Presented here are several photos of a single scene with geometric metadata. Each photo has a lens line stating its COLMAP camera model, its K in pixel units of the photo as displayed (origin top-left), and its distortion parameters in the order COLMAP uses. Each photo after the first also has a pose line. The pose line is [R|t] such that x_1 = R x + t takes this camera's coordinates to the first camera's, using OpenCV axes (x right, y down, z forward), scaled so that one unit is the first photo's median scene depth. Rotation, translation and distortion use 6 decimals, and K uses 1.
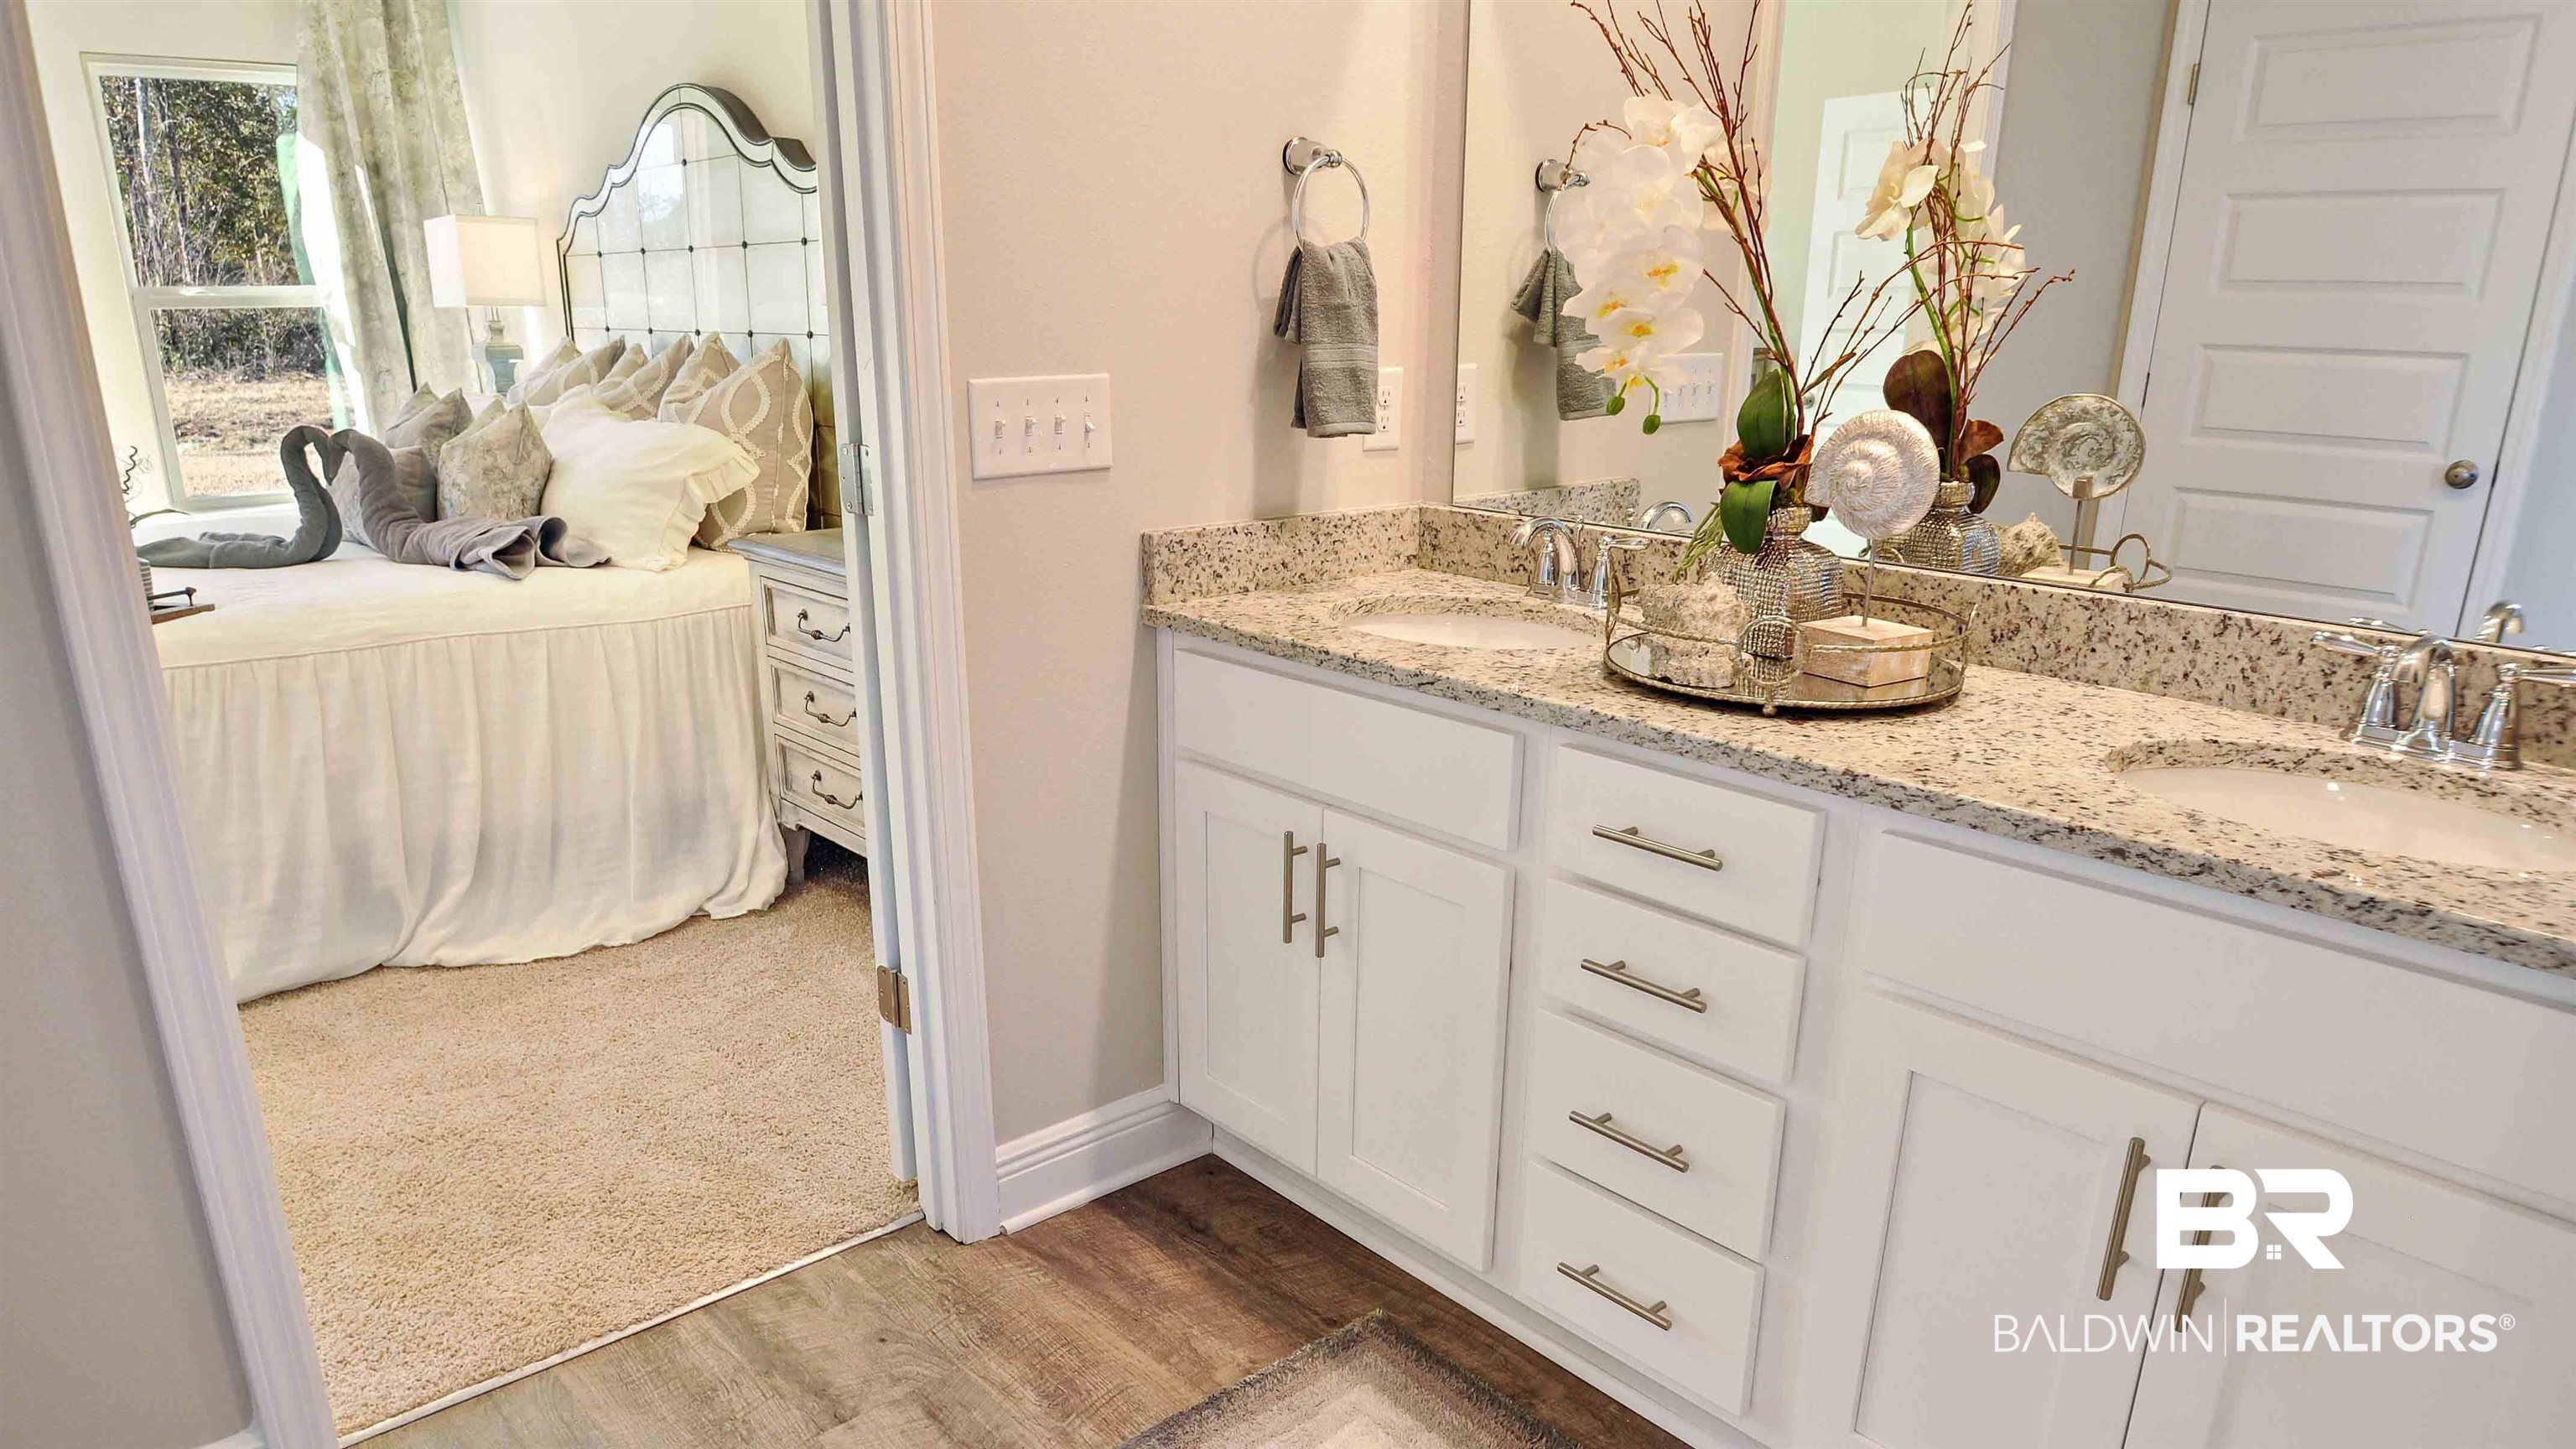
lens RADIAL K [[1602.7, 0, 1279.3], [0, 1602.7, 814.4], [0, 0, 1]] dist [-0.026554, -0.003070]
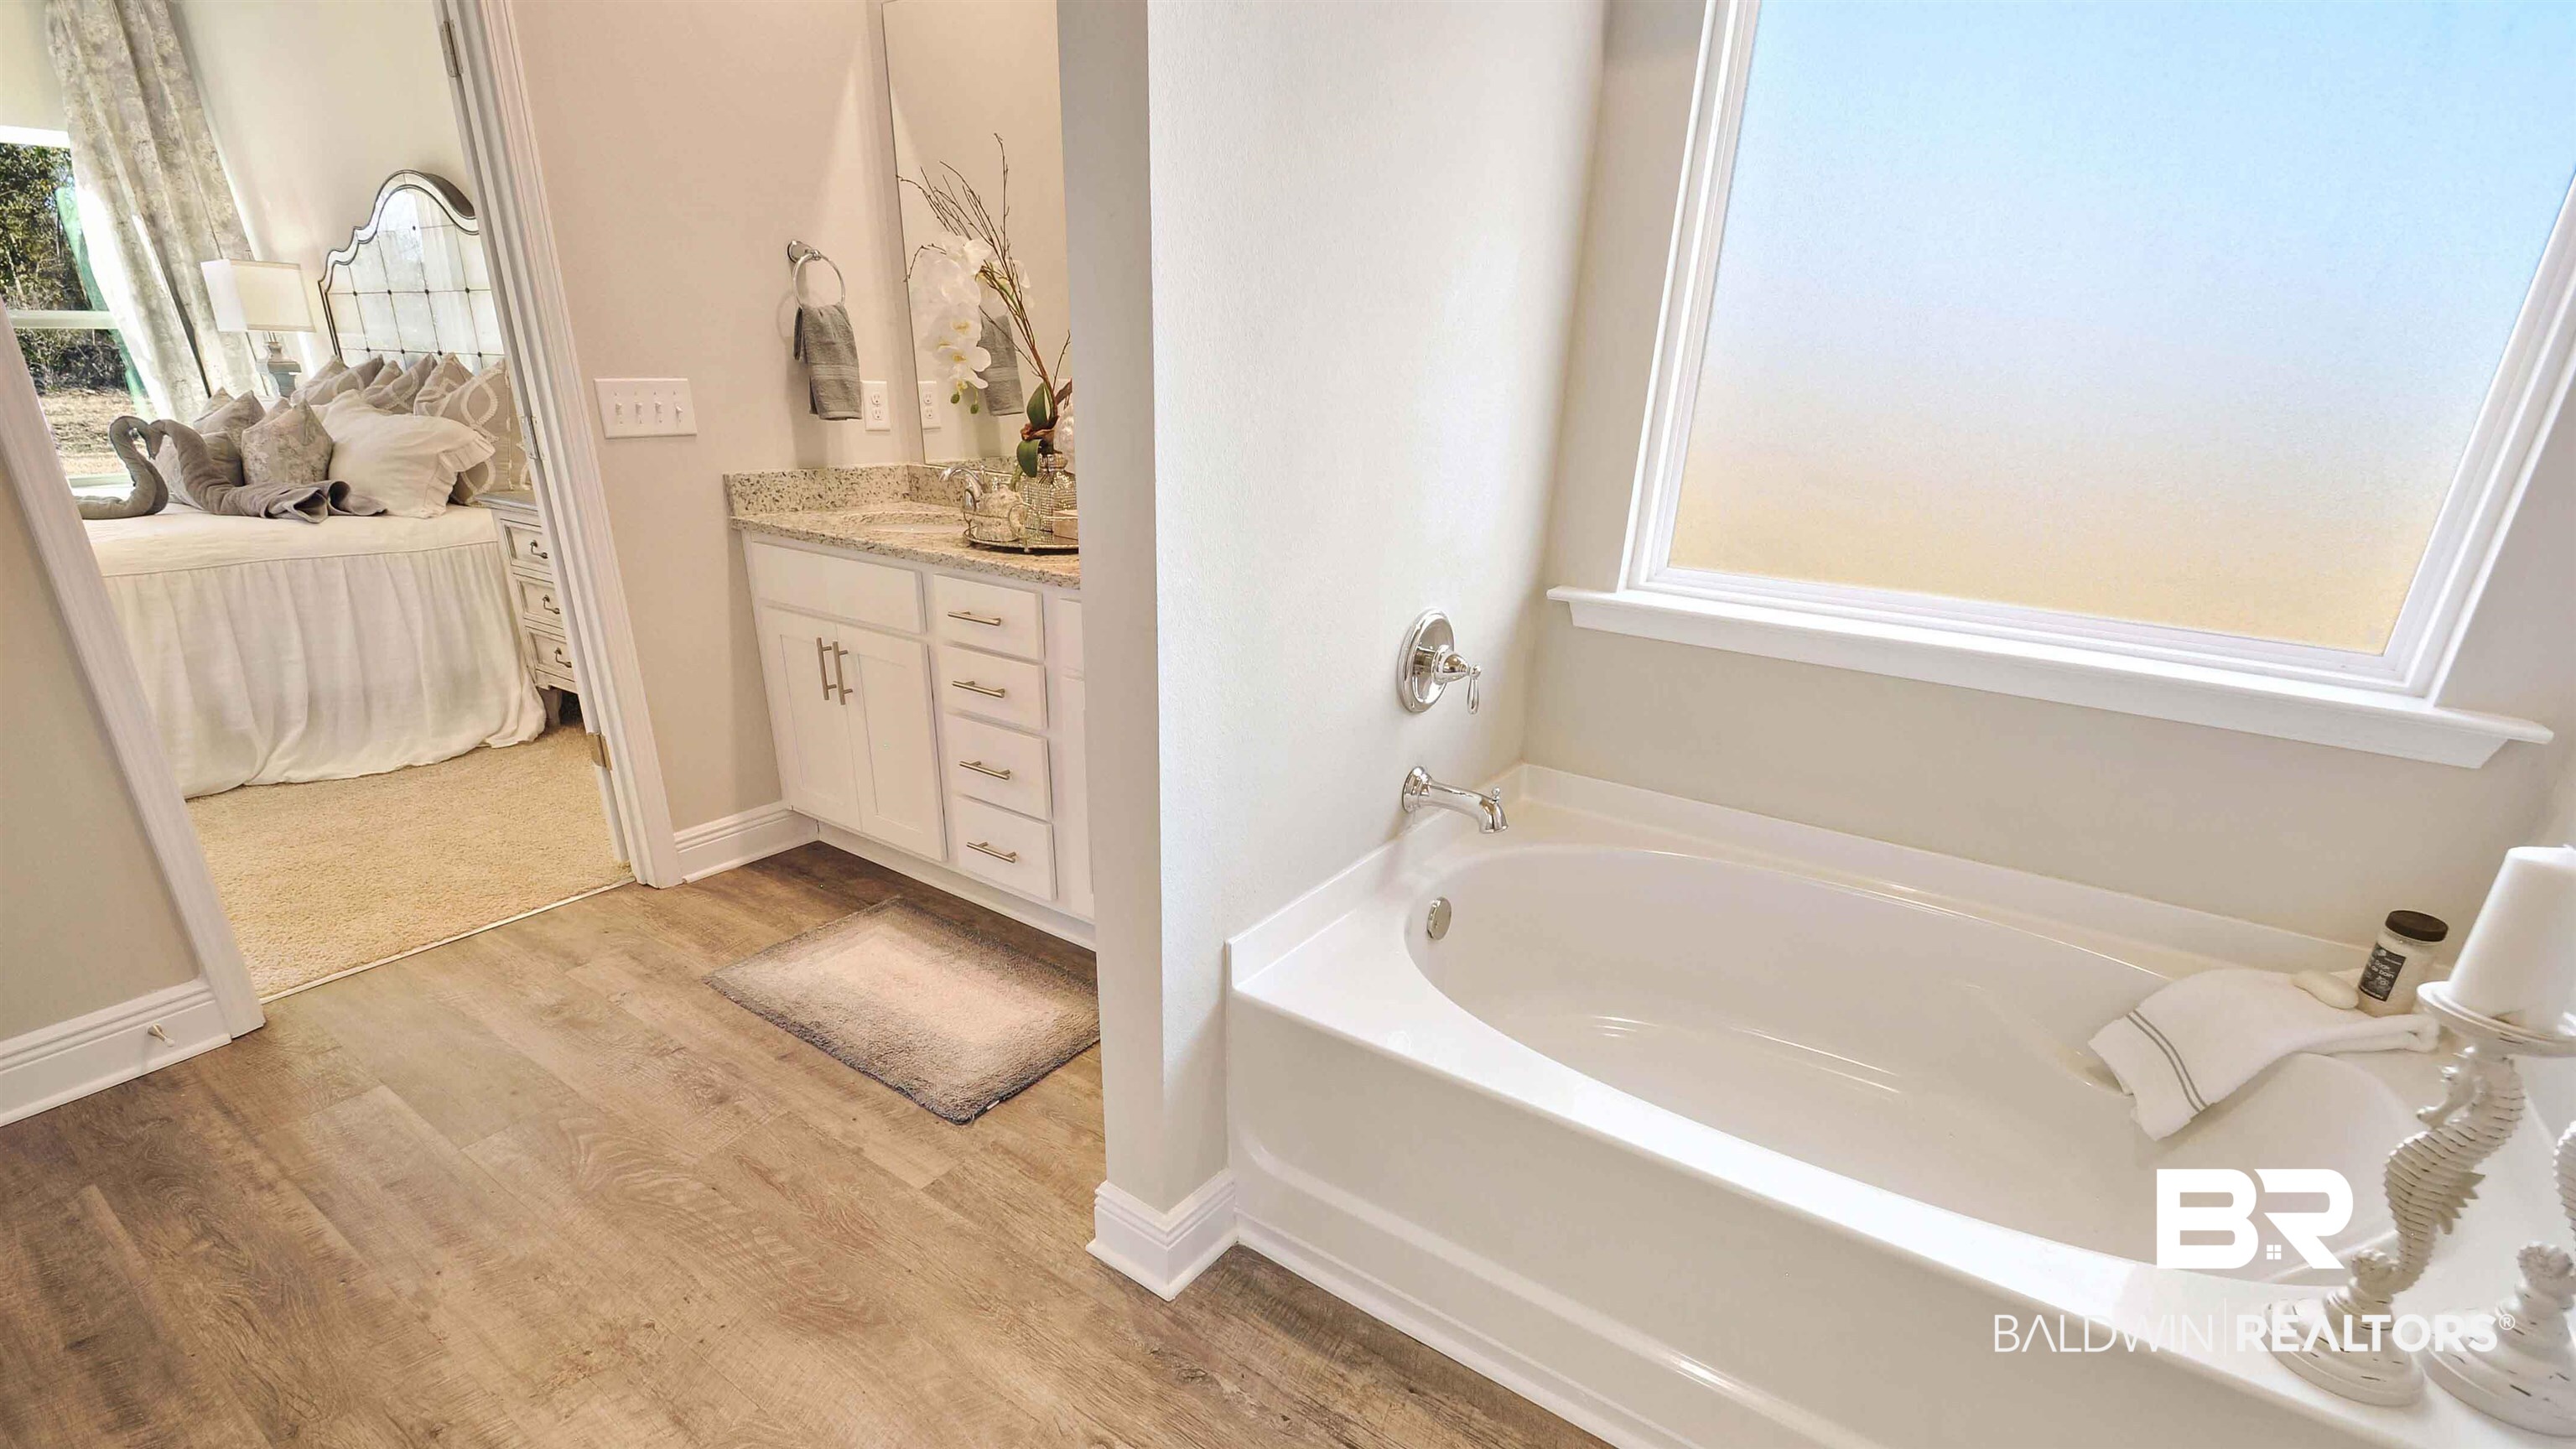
lens RADIAL K [[1140.0, 0, 1273.9], [0, 1140.0, 839.3], [0, 0, 1]] dist [0.017157, -0.017879]
pose [[0.971105, -0.072748, 0.227292, 0.133881], [0.051345, 0.993791, 0.098707, 0.093312], [-0.233062, -0.084185, 0.968811, -0.283631]]
